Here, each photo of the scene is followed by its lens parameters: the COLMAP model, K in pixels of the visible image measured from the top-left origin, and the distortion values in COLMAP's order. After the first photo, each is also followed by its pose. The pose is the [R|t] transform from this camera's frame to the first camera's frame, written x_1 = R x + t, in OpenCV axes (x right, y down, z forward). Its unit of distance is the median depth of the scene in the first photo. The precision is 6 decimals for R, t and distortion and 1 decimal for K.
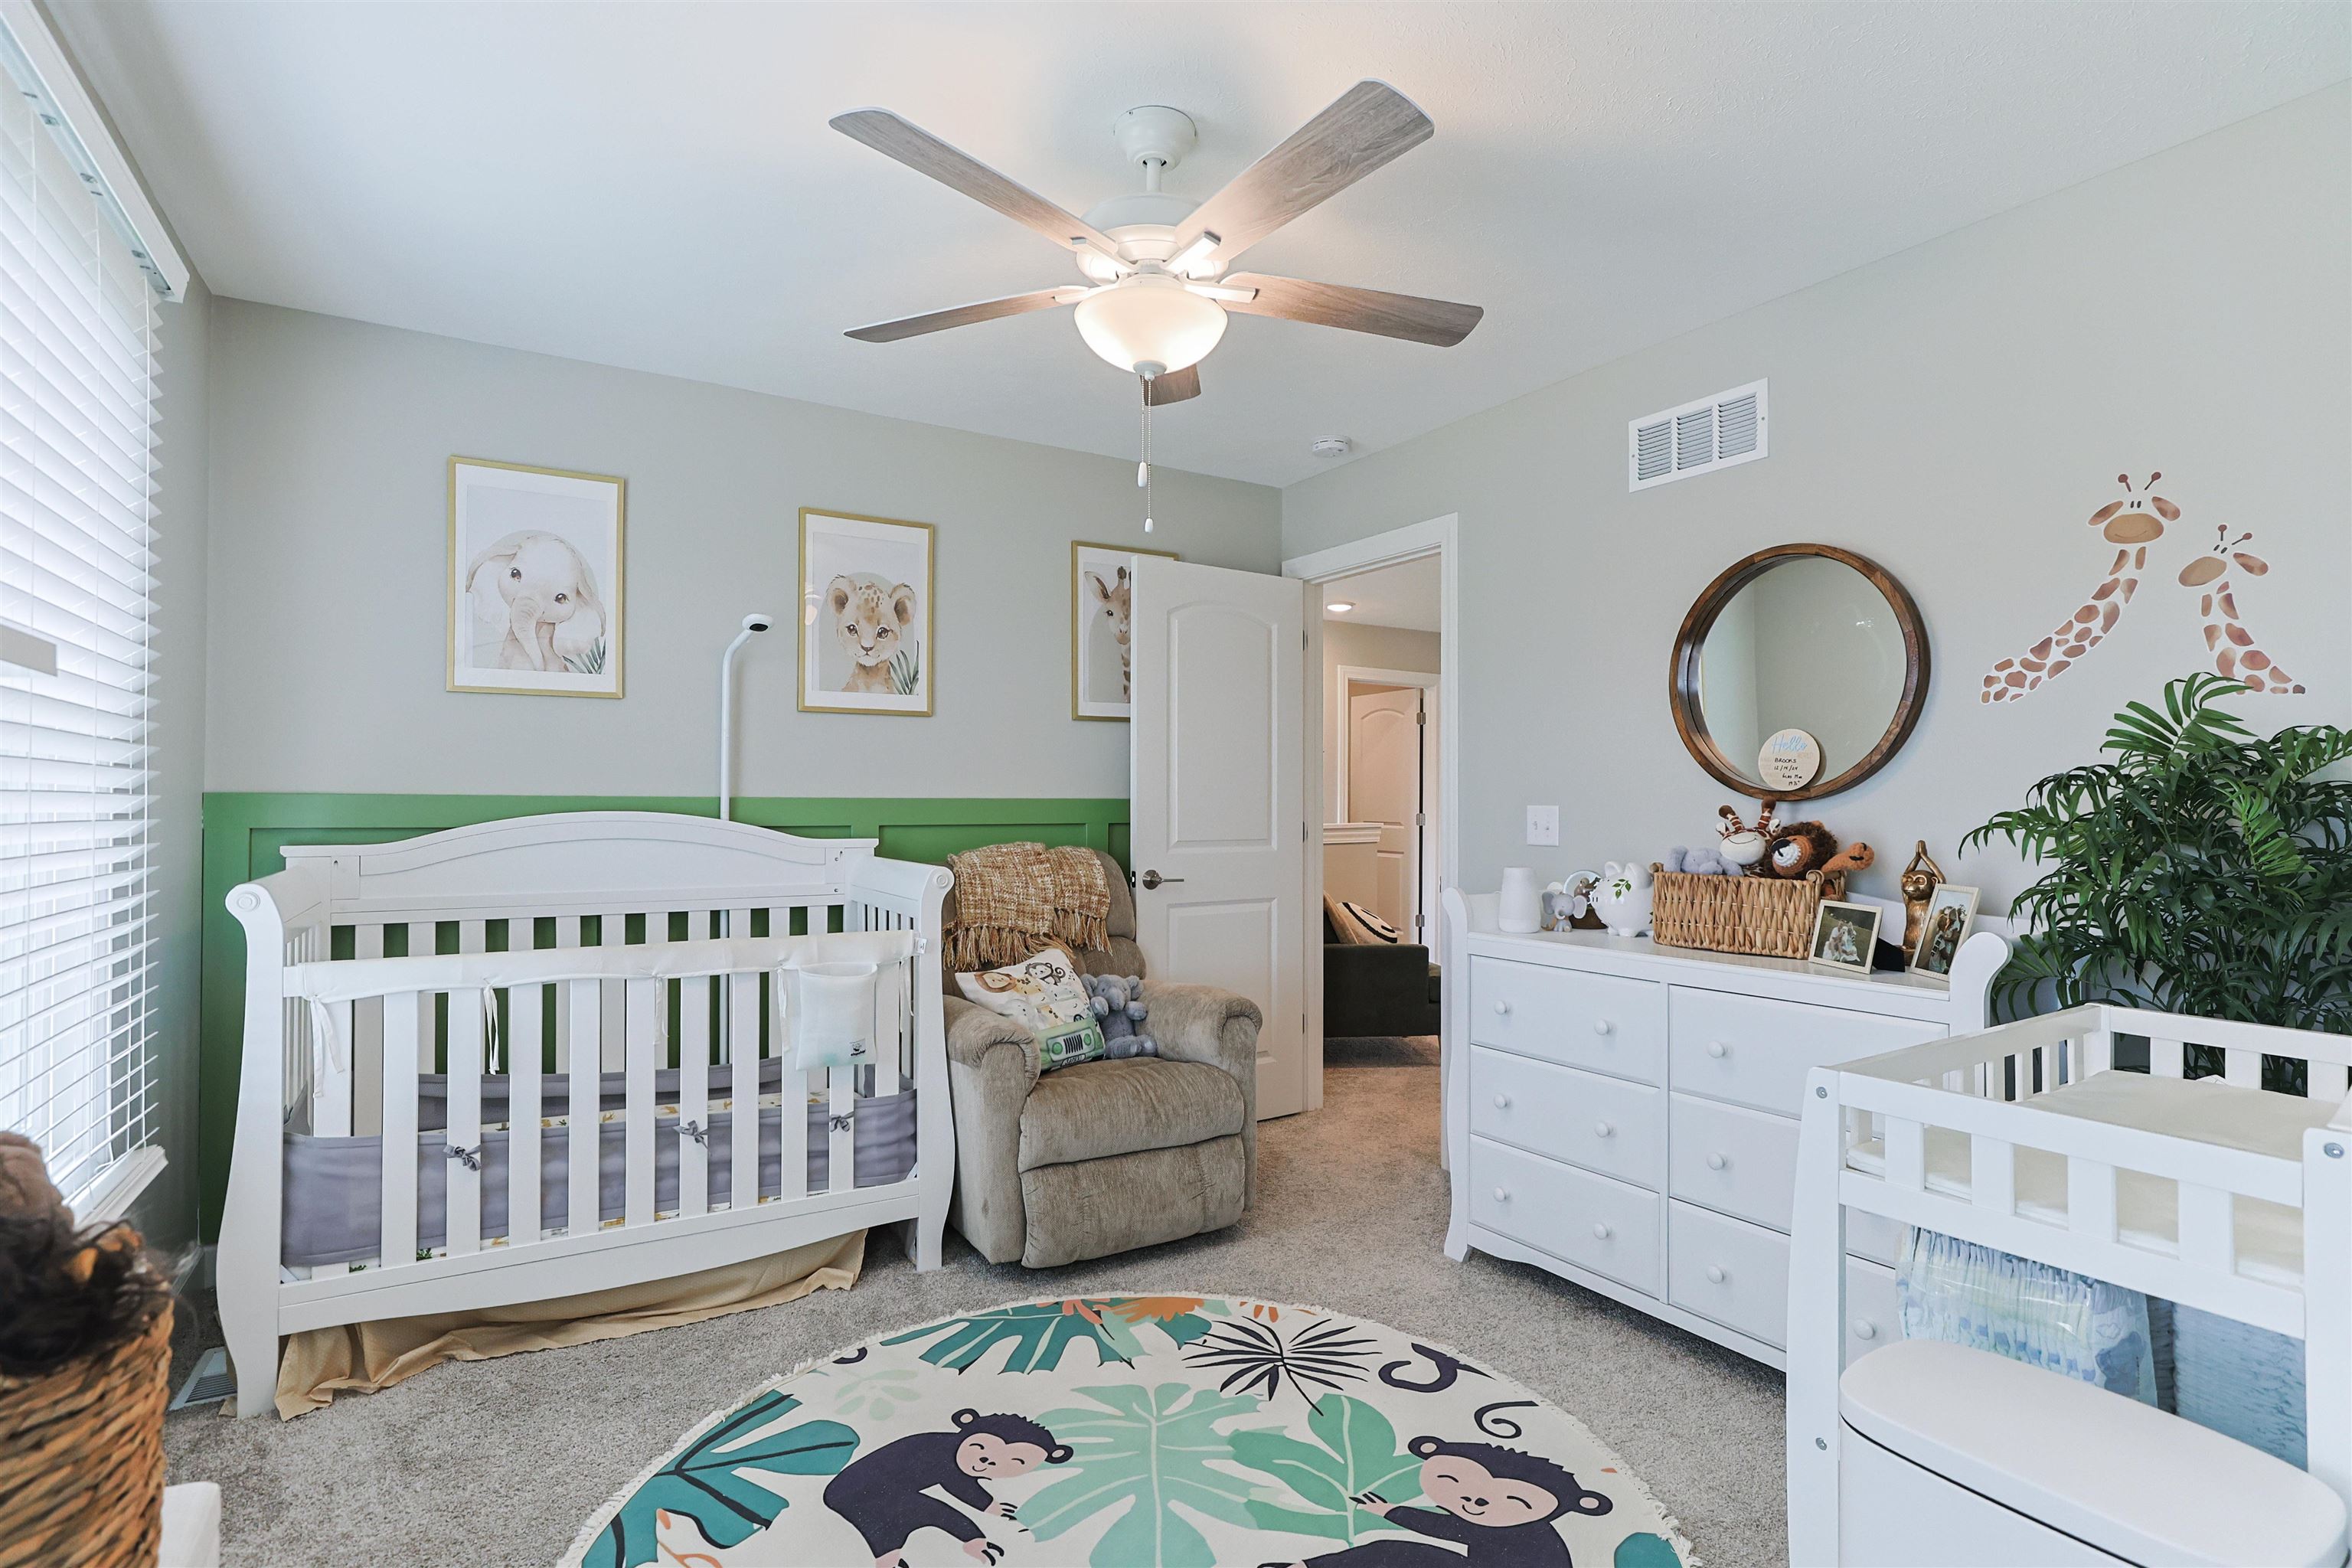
lens RADIAL K [[1144.8, 0, 1193.9], [0, 1144.8, 786.9], [0, 0, 1]] dist [-0.012796, 0.000084]
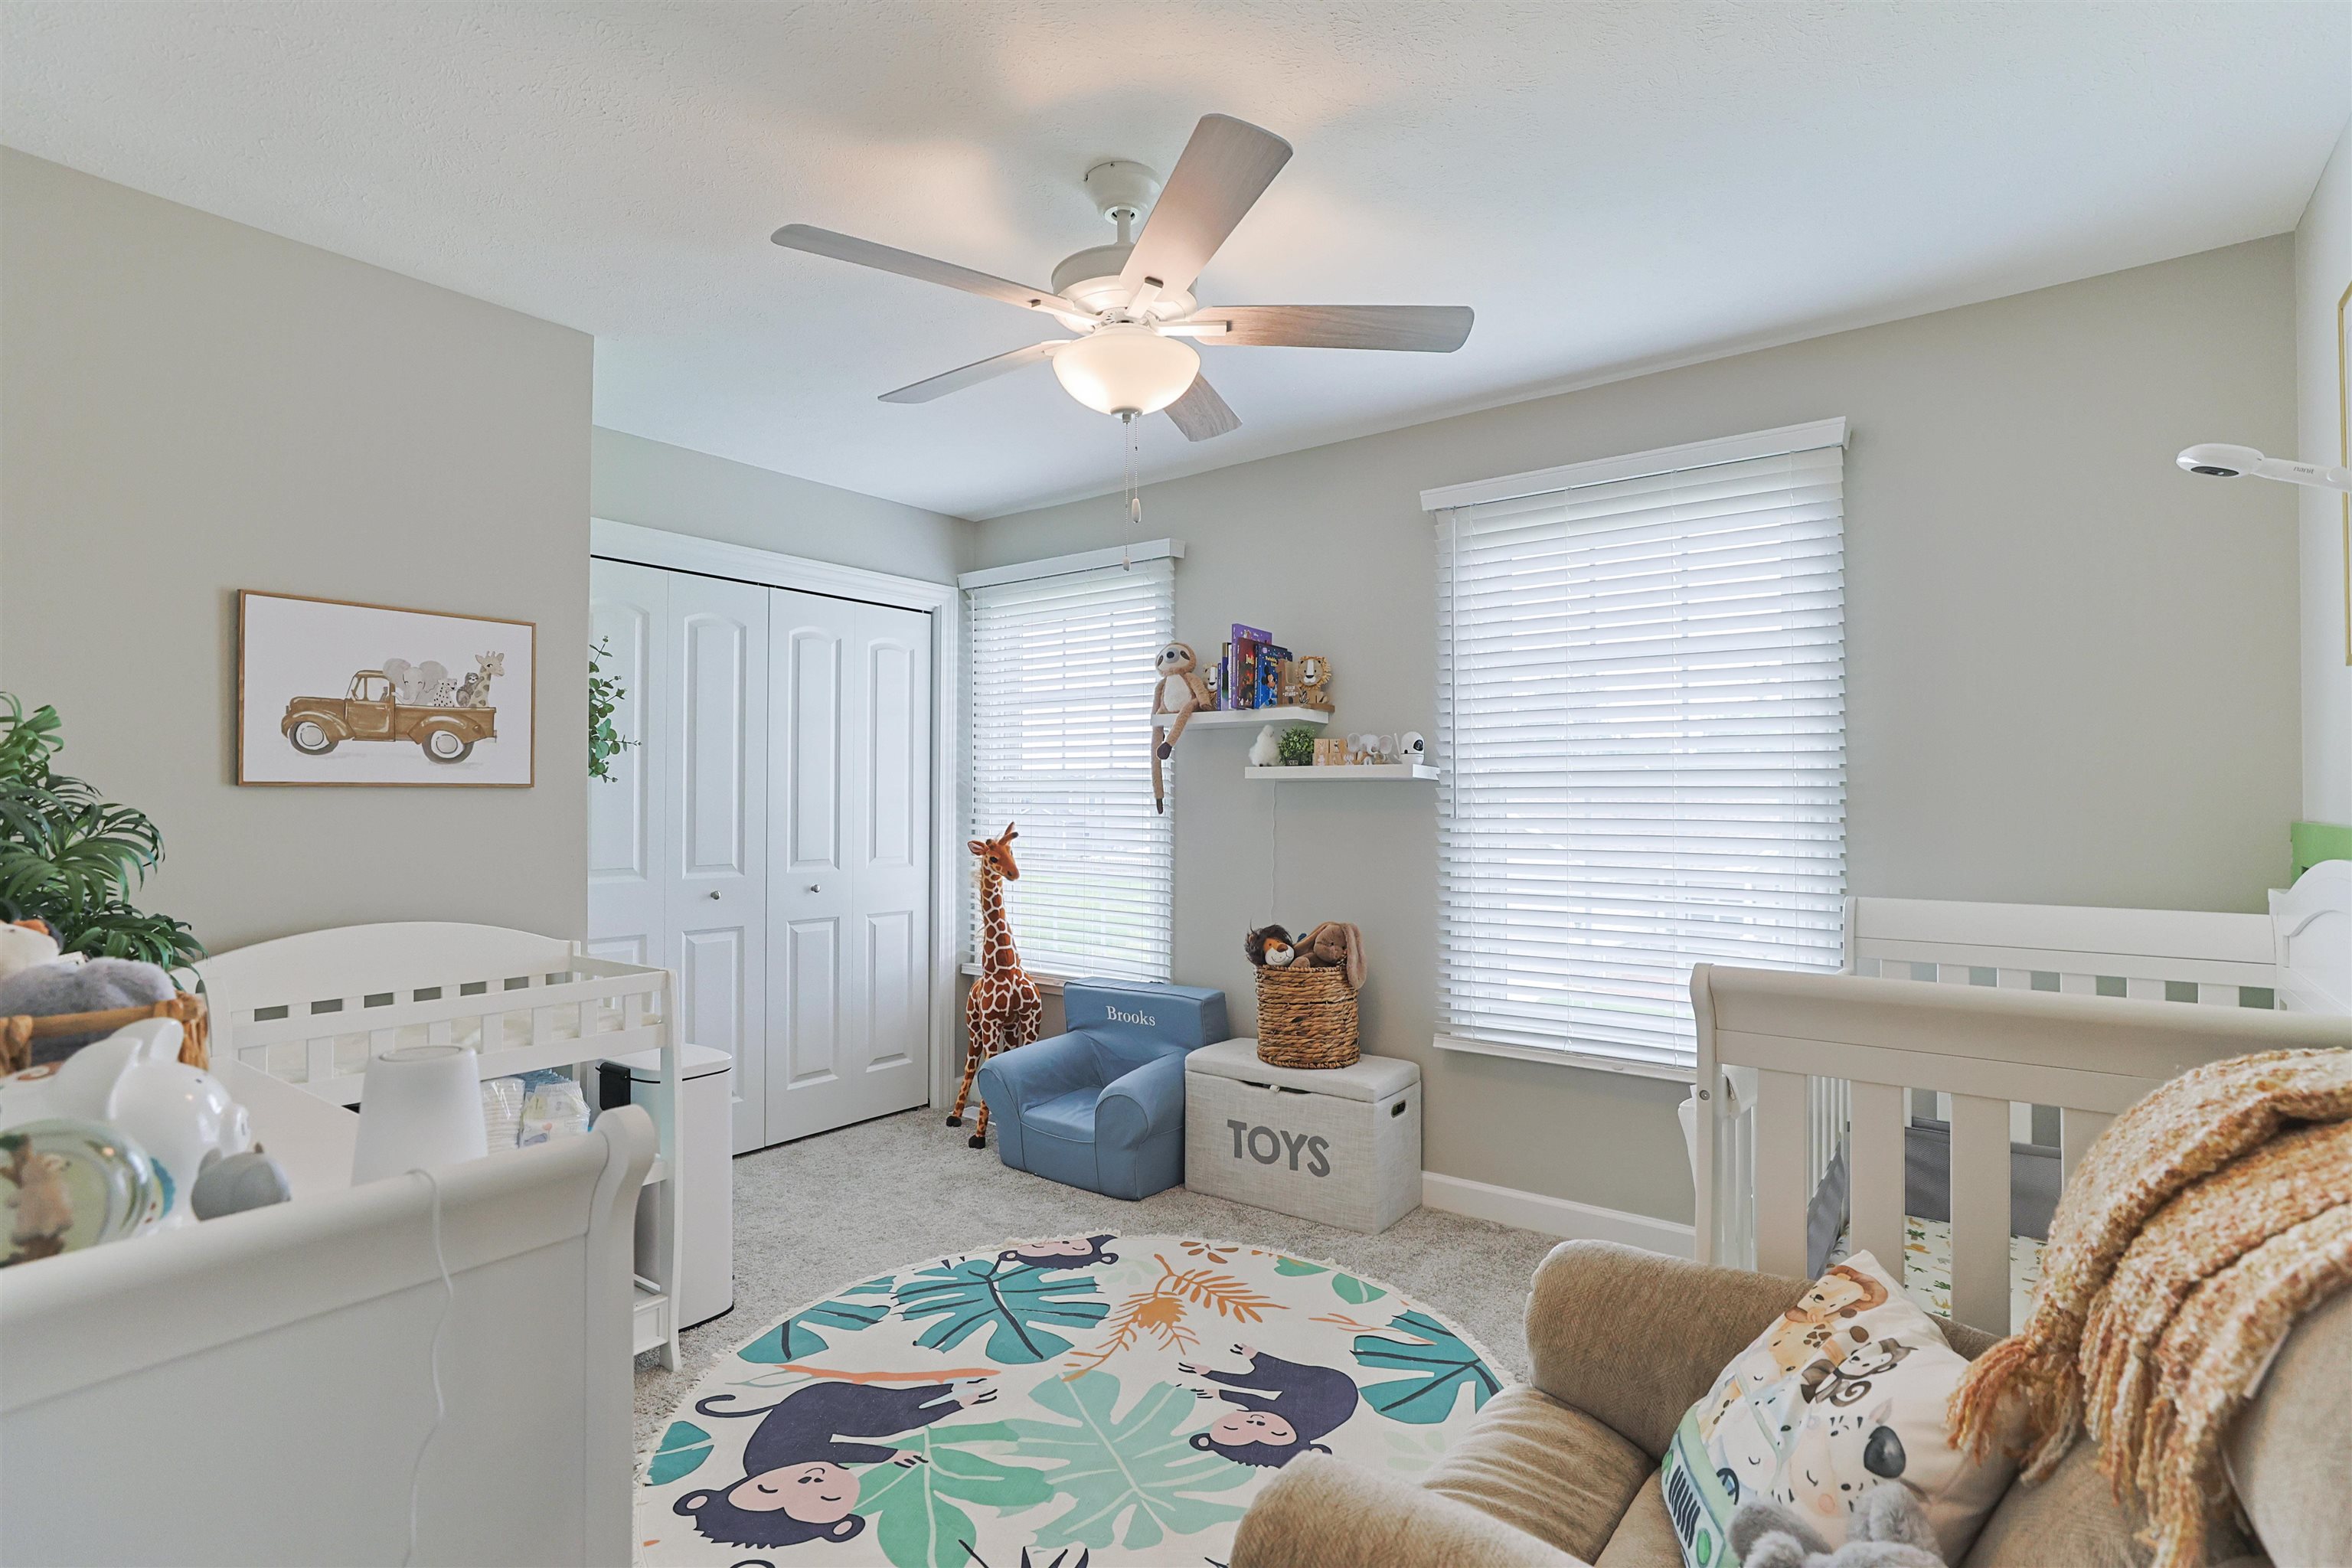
lens RADIAL K [[1117.1, 0, 1187.9], [0, 1117.1, 776.4], [0, 0, 1]] dist [-0.011742, 0.000921]
pose [[-0.935246, -0.016900, -0.353594, 0.261469], [-0.004276, 0.999326, -0.036455, -0.003895], [0.353972, -0.032582, -0.934688, 1.884952]]
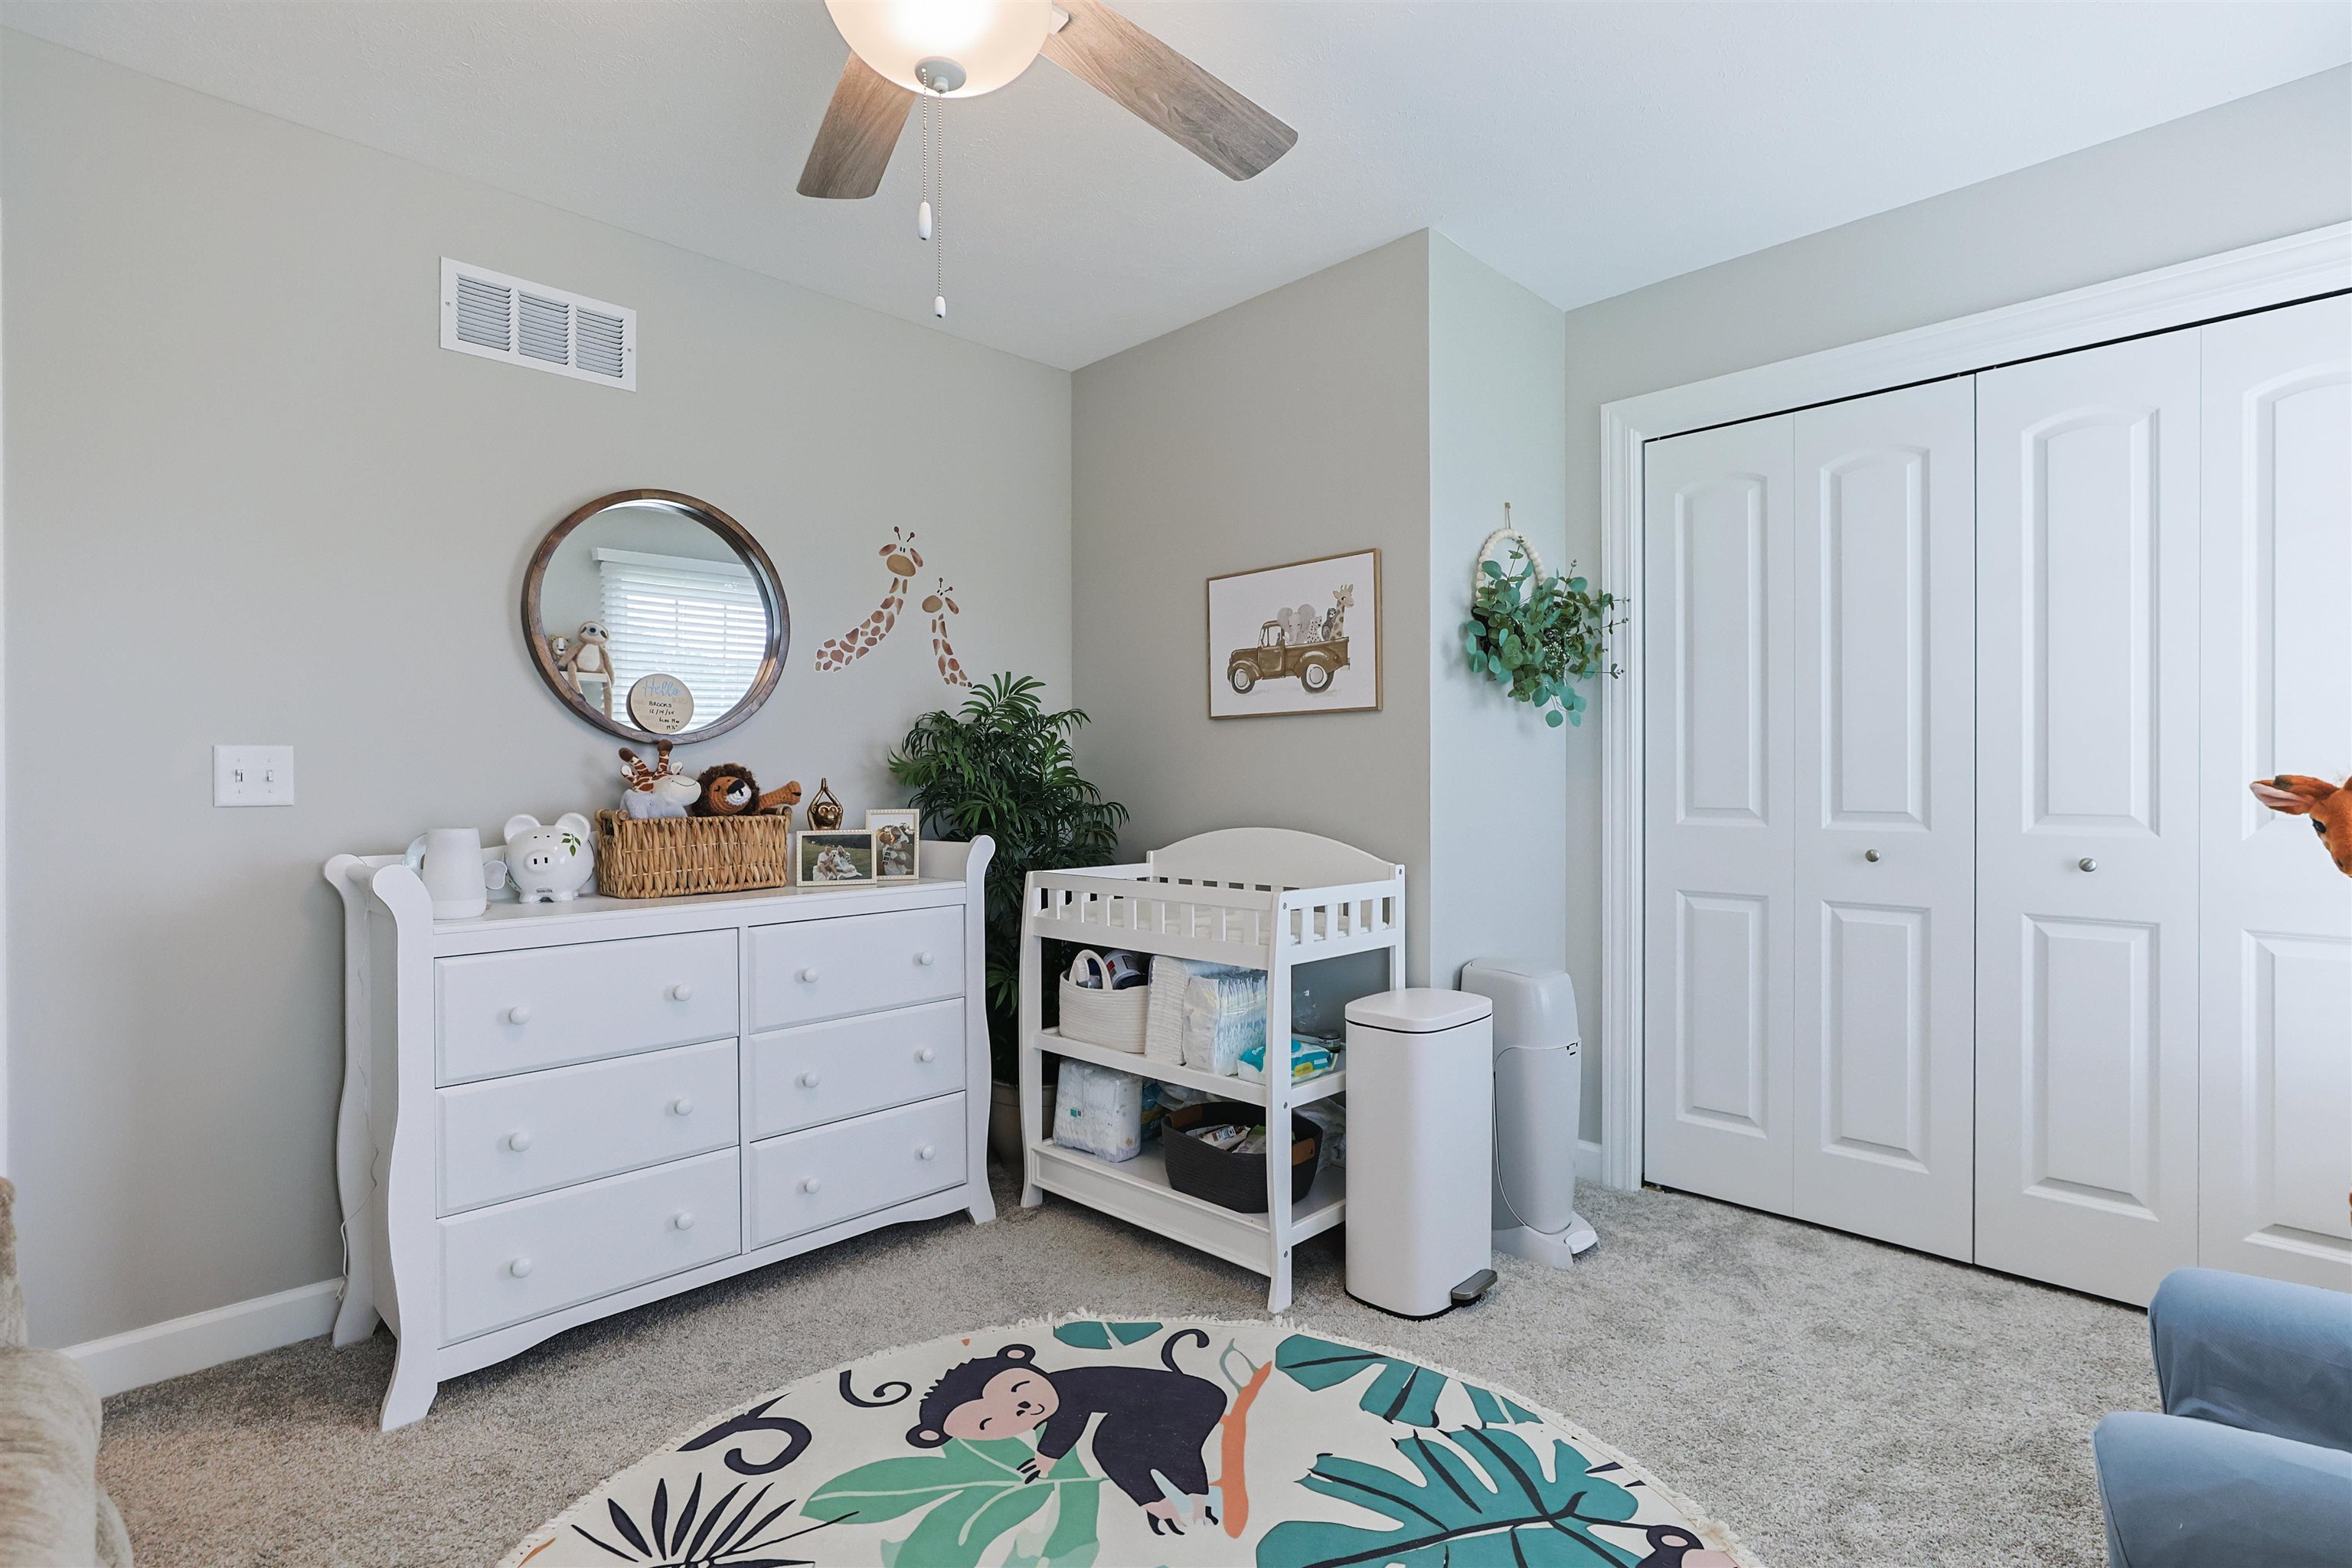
lens RADIAL K [[1117.1, 0, 1187.9], [0, 1117.1, 776.4], [0, 0, 1]] dist [-0.011742, 0.000921]
pose [[-0.225261, -0.003534, 0.974292, -0.682148], [-0.010744, 0.999942, 0.001143, 0.042973], [-0.974239, -0.010210, -0.225285, 0.960322]]
